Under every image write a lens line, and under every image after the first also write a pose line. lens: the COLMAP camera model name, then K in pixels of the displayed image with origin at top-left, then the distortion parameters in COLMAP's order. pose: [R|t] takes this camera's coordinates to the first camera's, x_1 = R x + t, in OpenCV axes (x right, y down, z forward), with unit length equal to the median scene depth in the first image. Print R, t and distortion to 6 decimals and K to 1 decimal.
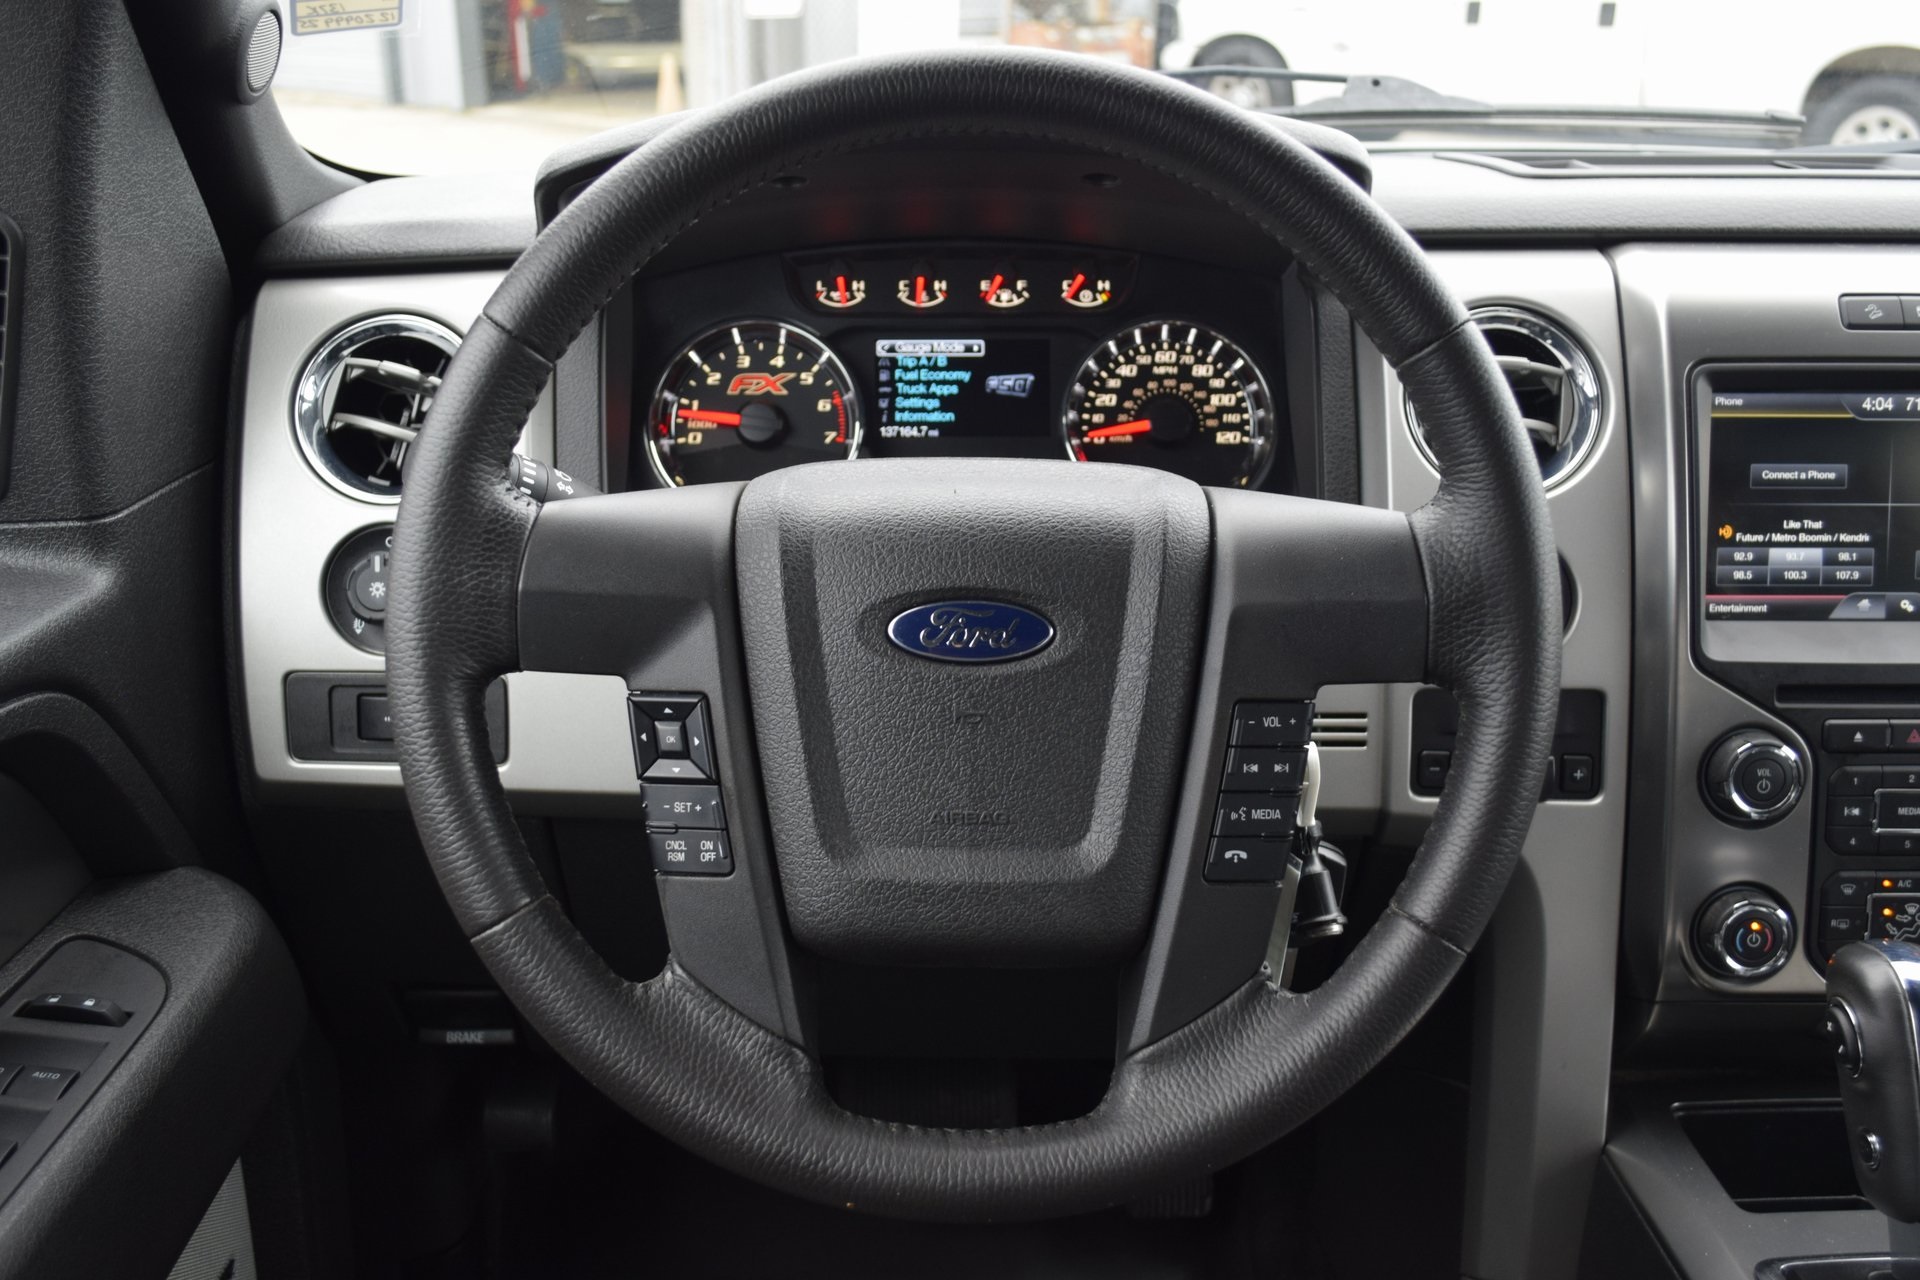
lens RADIAL K [[1873.6, 0, 960.0], [0, 1873.6, 640.0], [0, 0, 1]] dist [-0.020535, -0.021326]
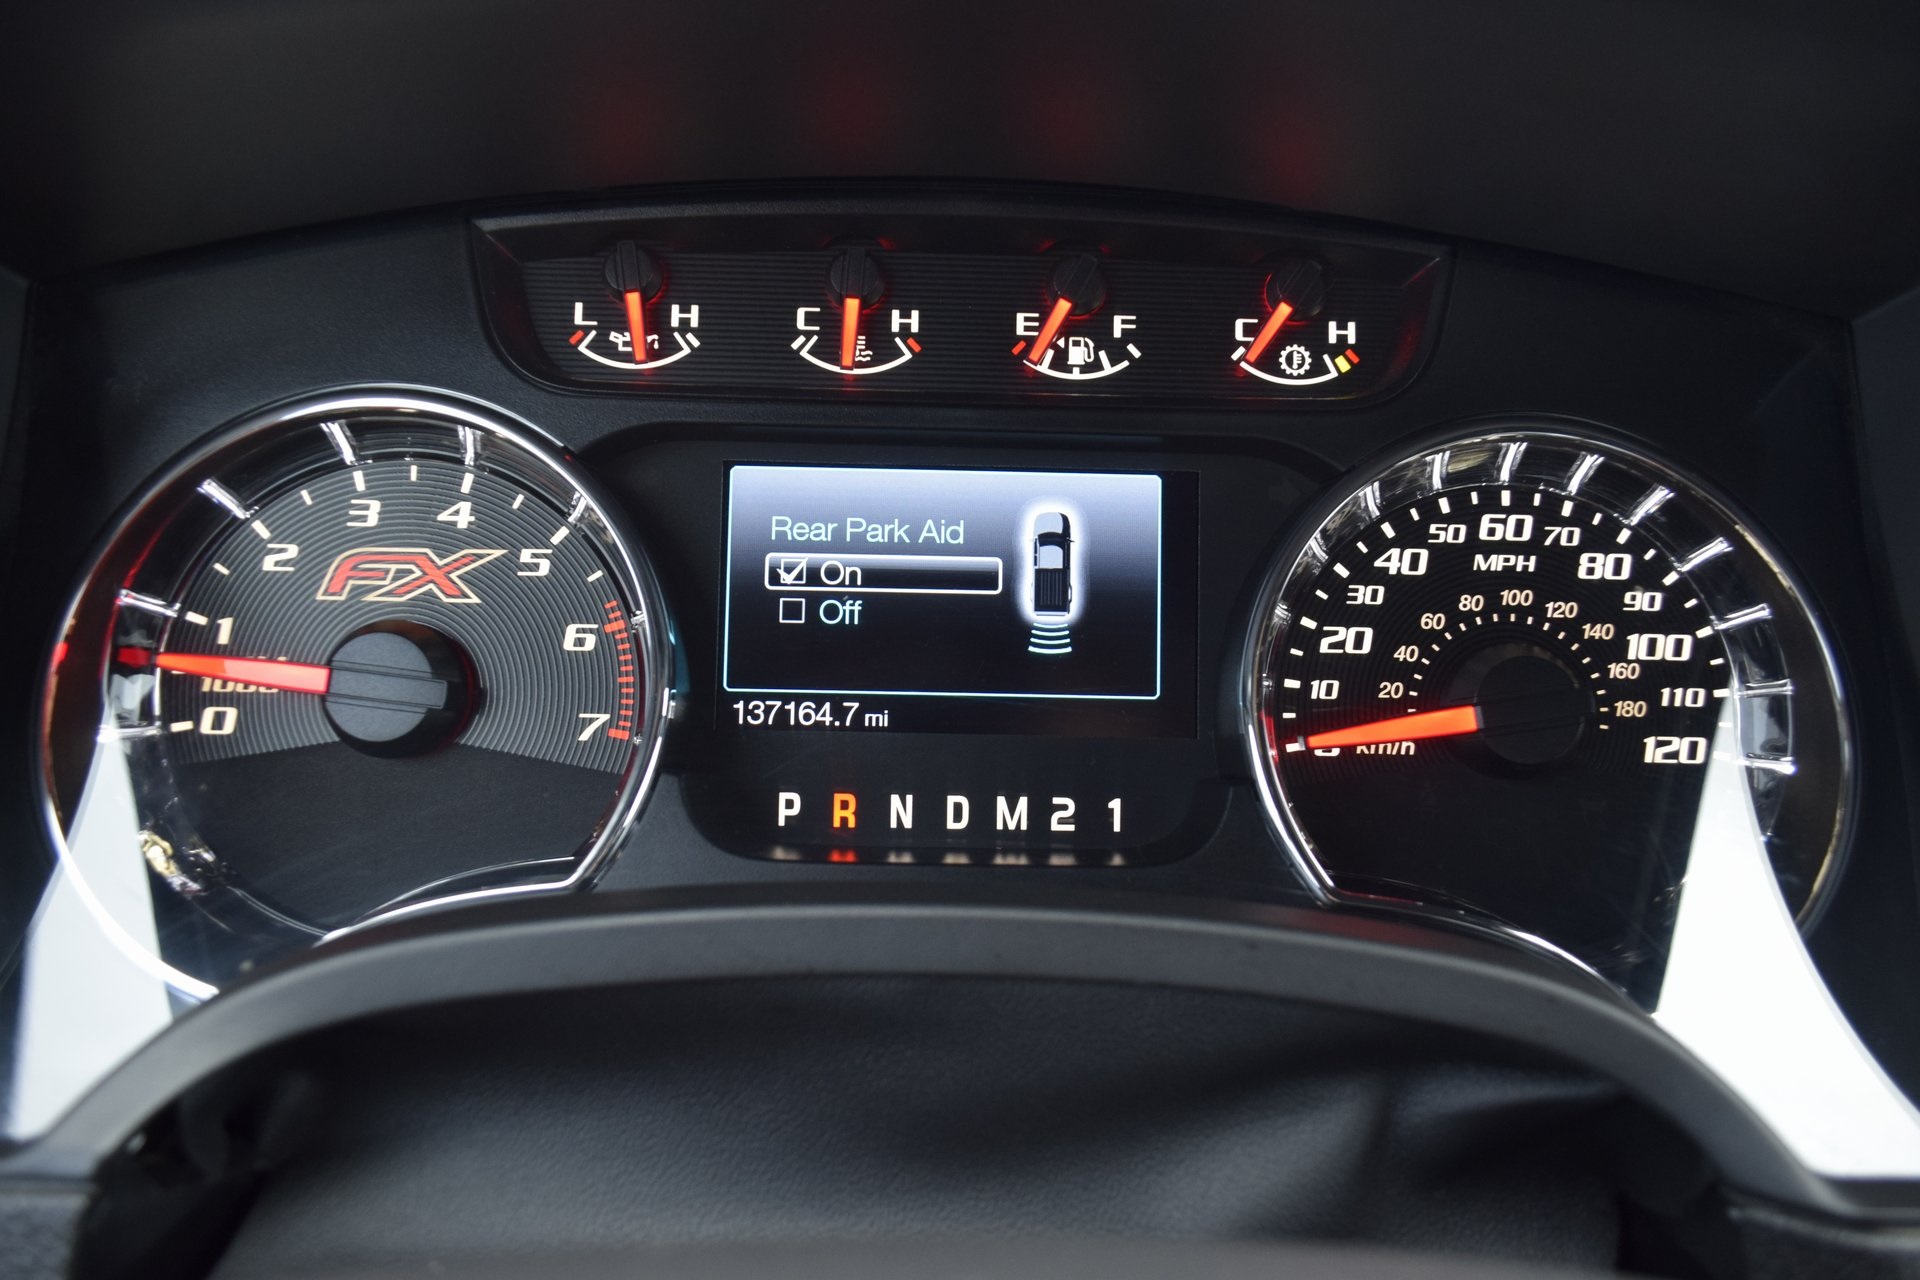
lens RADIAL K [[1468.5, 0, 960.0], [0, 1468.5, 640.0], [0, 0, 1]] dist [-0.009639, 0.004127]
pose [[0.999697, 0.023941, 0.005658, 0.000228], [-0.023798, 0.999428, -0.024014, -0.182193], [-0.006230, 0.023872, 0.999696, 1.084427]]
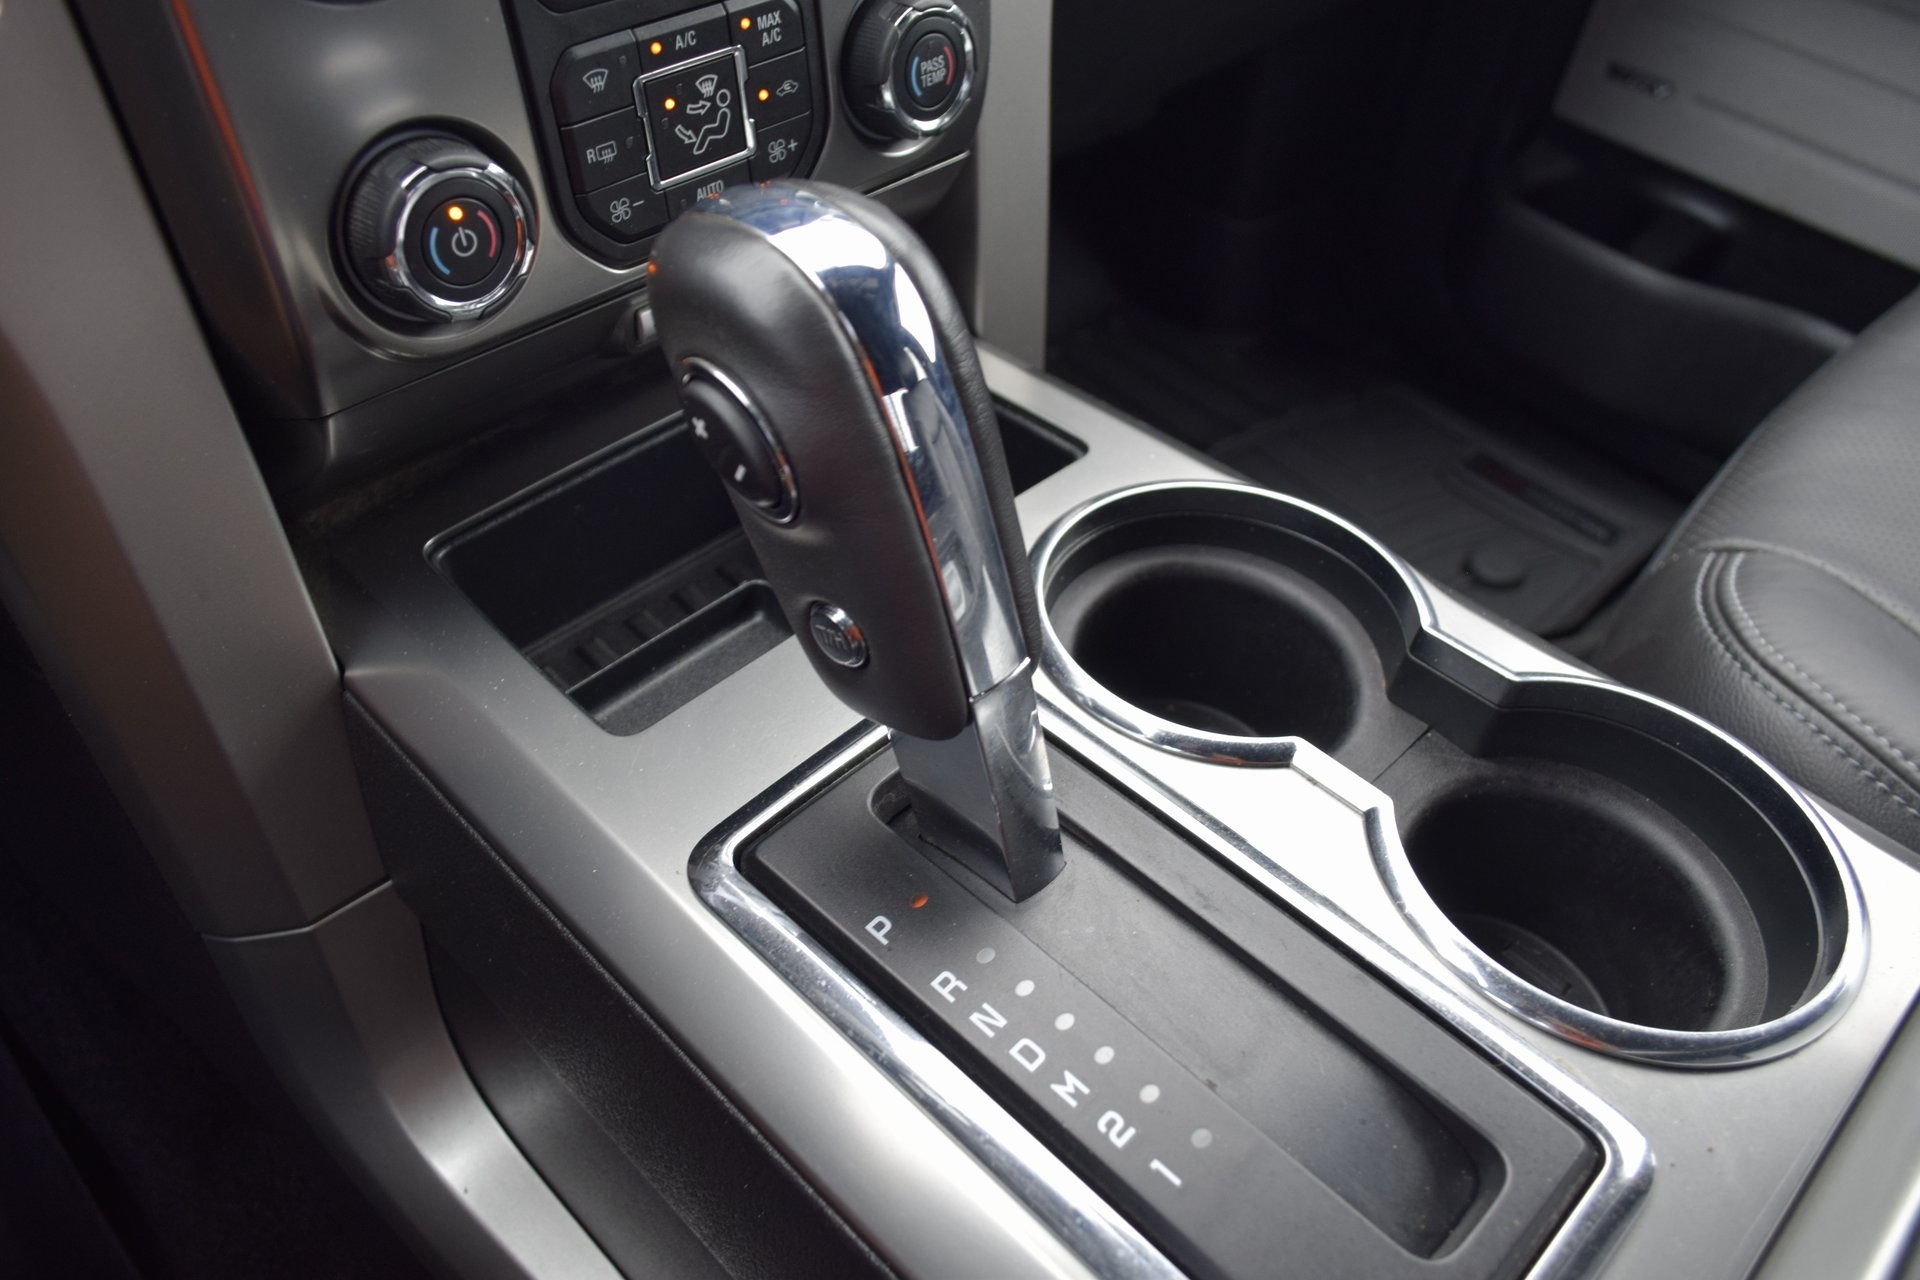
lens RADIAL K [[1468.5, 0, 960.0], [0, 1468.5, 640.0], [0, 0, 1]] dist [-0.009639, 0.004127]
pose [[0.706354, -0.470861, 0.528539, 0.350022], [0.151238, 0.829820, 0.537146, 0.080737], [-0.691513, -0.299480, 0.657359, 0.825346]]
